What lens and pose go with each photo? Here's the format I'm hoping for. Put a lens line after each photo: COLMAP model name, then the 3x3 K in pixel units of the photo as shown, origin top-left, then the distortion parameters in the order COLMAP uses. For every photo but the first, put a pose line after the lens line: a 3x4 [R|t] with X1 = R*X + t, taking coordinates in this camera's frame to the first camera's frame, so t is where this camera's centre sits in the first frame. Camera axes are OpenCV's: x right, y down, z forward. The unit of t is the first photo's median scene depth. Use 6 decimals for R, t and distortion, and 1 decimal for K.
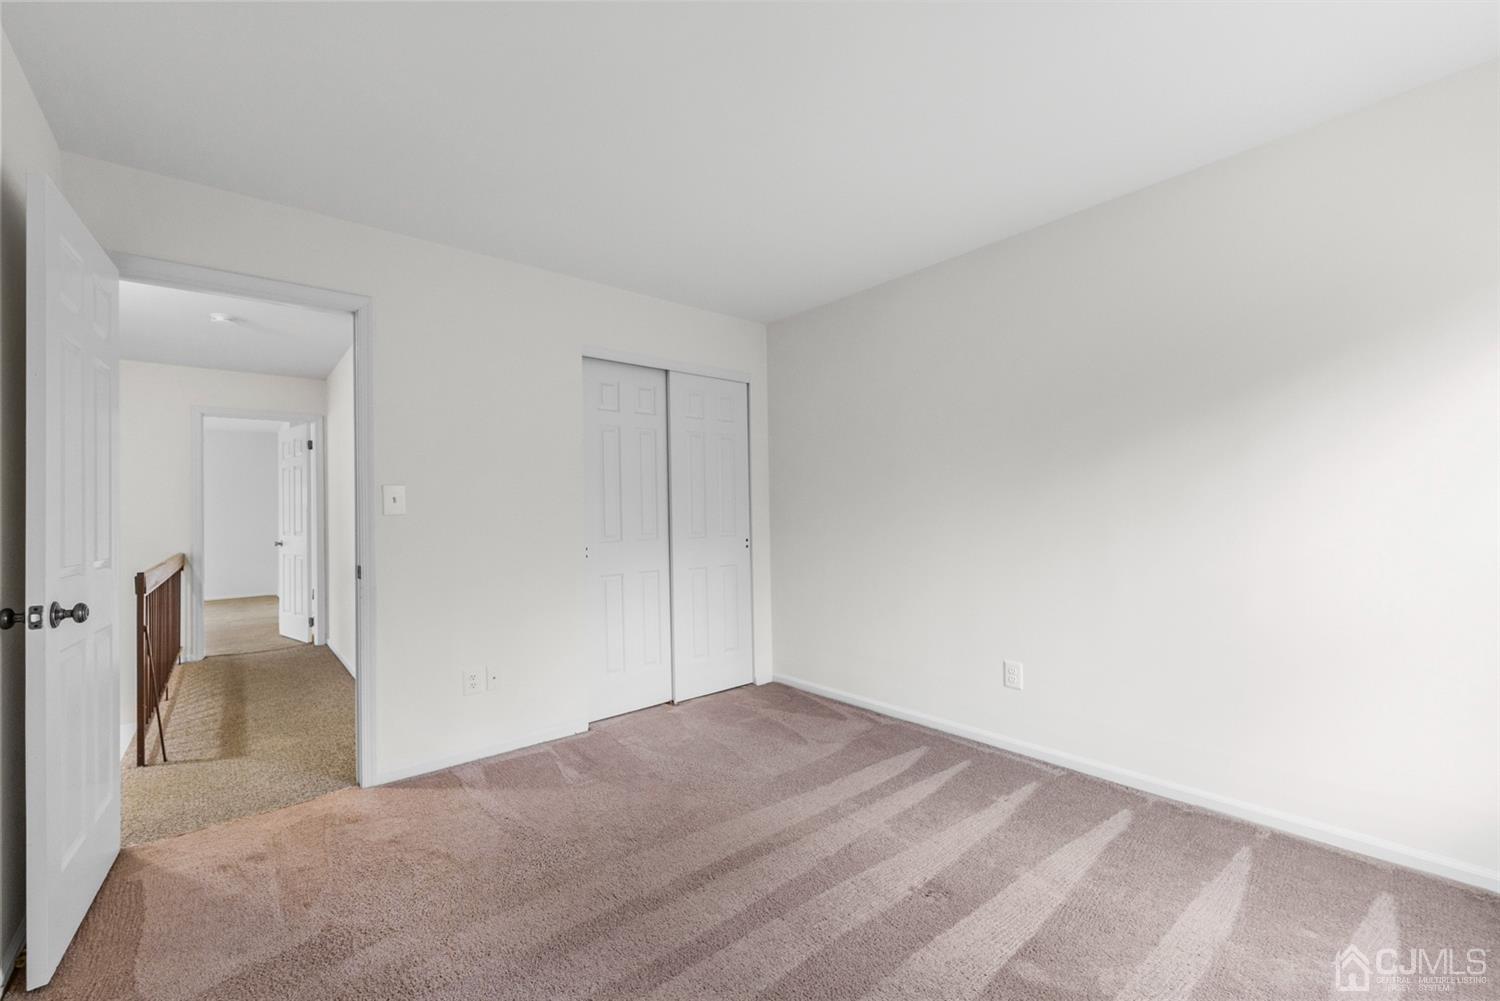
lens RADIAL K [[616.7, 0, 757.1], [0, 616.7, 501.9], [0, 0, 1]] dist [0.002221, -0.002018]
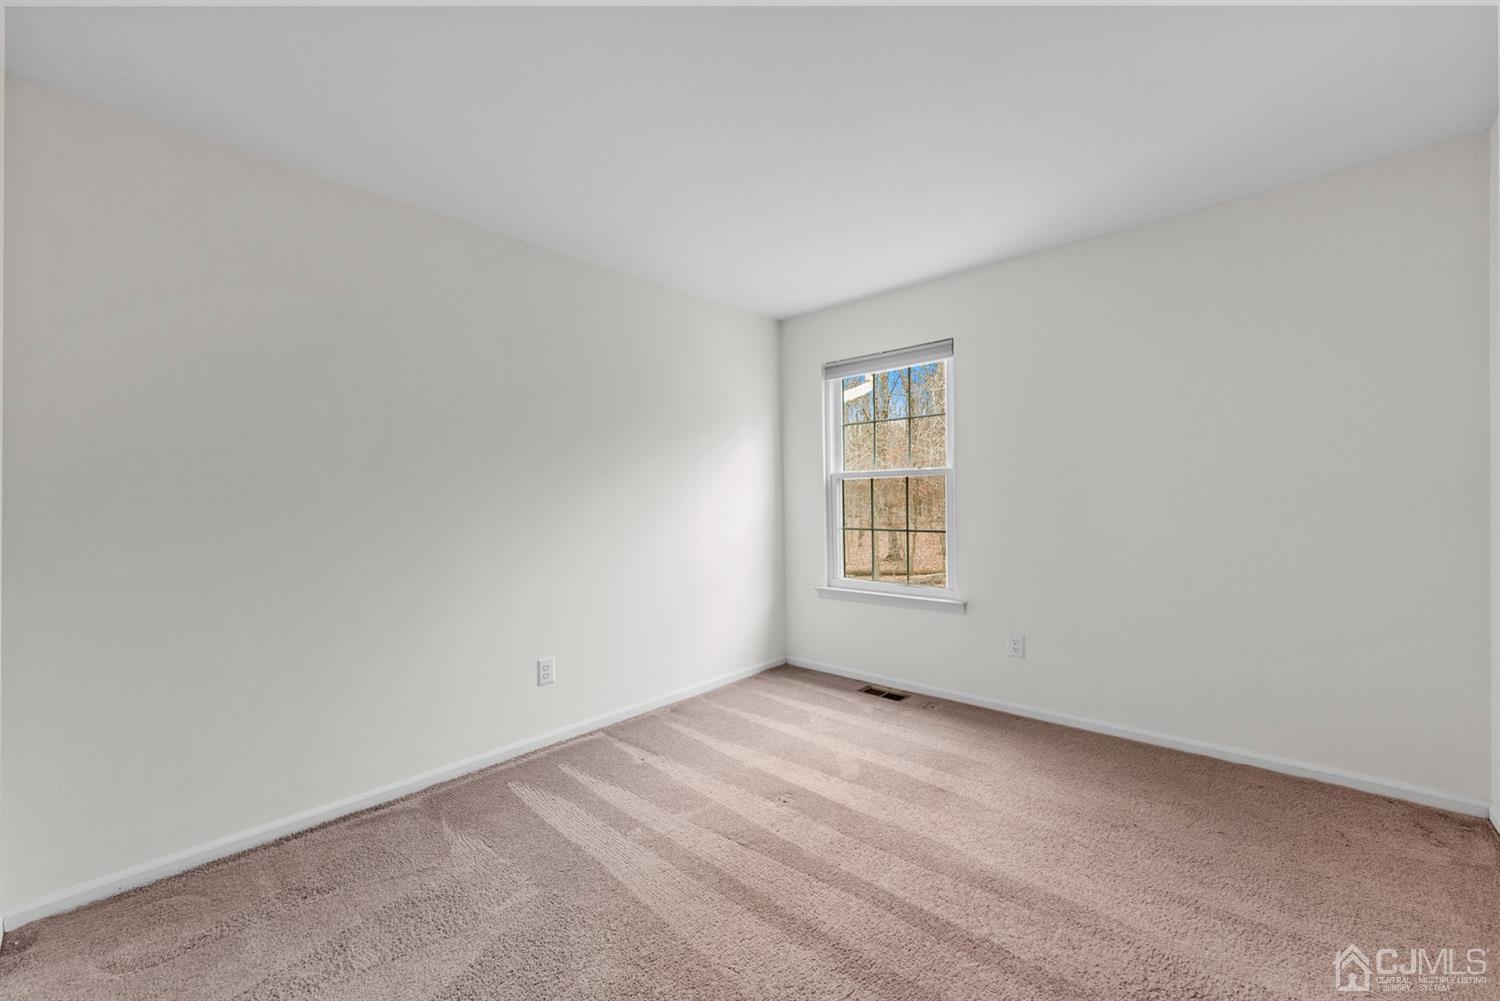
lens RADIAL K [[616.7, 0, 757.6], [0, 616.7, 493.2], [0, 0, 1]] dist [0.002221, -0.002018]
pose [[-0.141754, 0.034580, 0.989298, -0.754954], [0.012171, 0.999375, -0.033189, 0.033091], [-0.989827, 0.007336, -0.142087, 0.930713]]
